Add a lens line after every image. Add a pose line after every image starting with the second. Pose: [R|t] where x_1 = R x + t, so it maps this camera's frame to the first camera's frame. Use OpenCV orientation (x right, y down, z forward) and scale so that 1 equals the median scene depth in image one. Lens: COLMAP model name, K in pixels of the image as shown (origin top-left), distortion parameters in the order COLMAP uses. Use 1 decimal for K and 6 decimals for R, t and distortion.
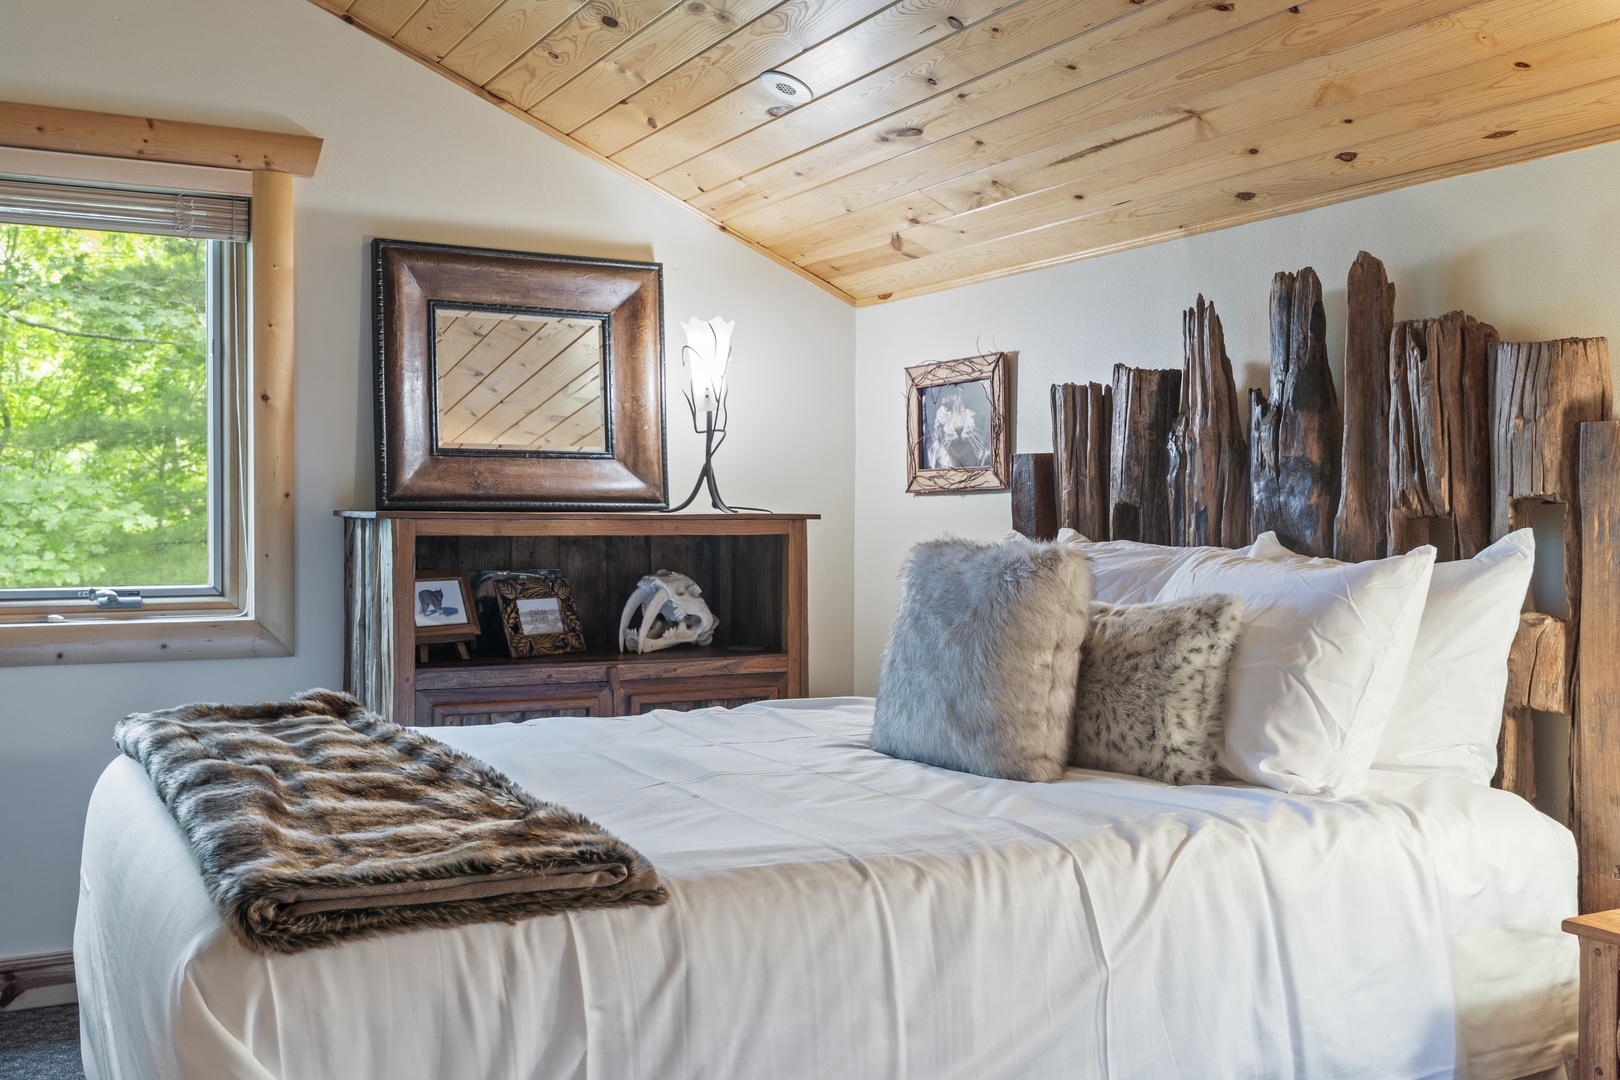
lens RADIAL K [[1588.6, 0, 810.0], [0, 1588.6, 540.0], [0, 0, 1]] dist [-0.003852, 0.004911]
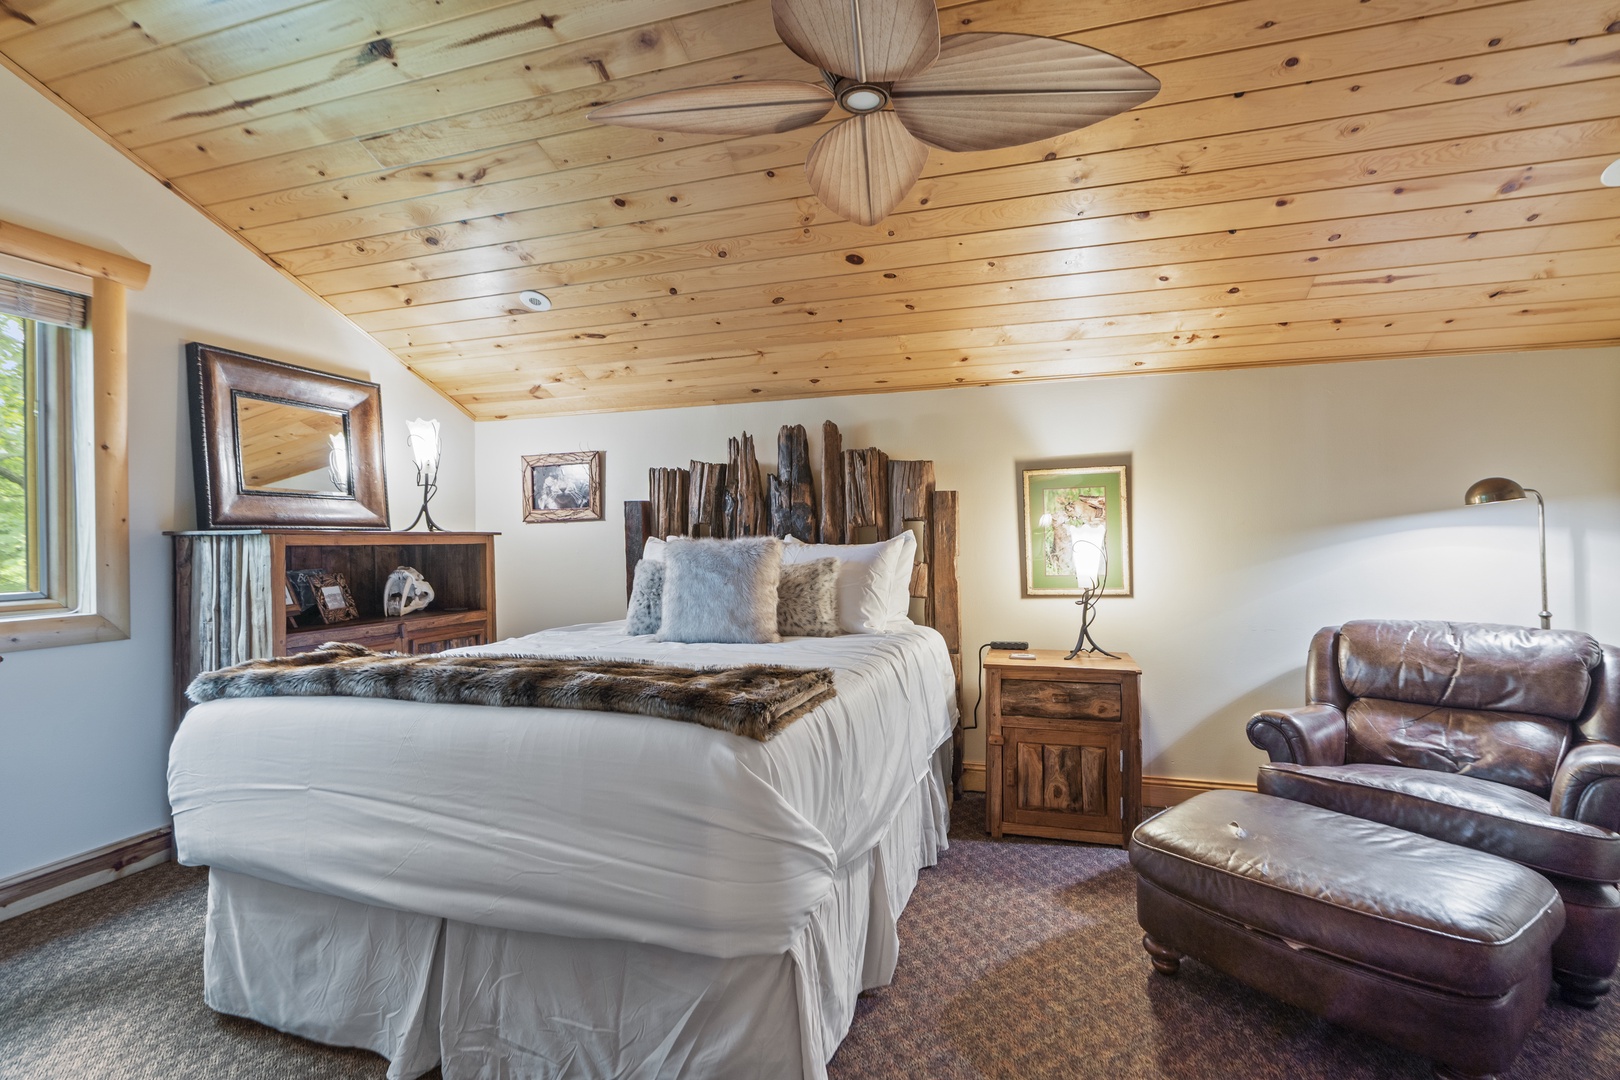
lens RADIAL K [[778.8, 0, 810.0], [0, 778.8, 540.0], [0, 0, 1]] dist [0.001262, 0.000912]
pose [[0.713024, -0.011880, 0.701039, -0.383041], [0.028147, 0.999535, -0.011690, 0.013418], [-0.700574, 0.028067, 0.713027, 0.114863]]
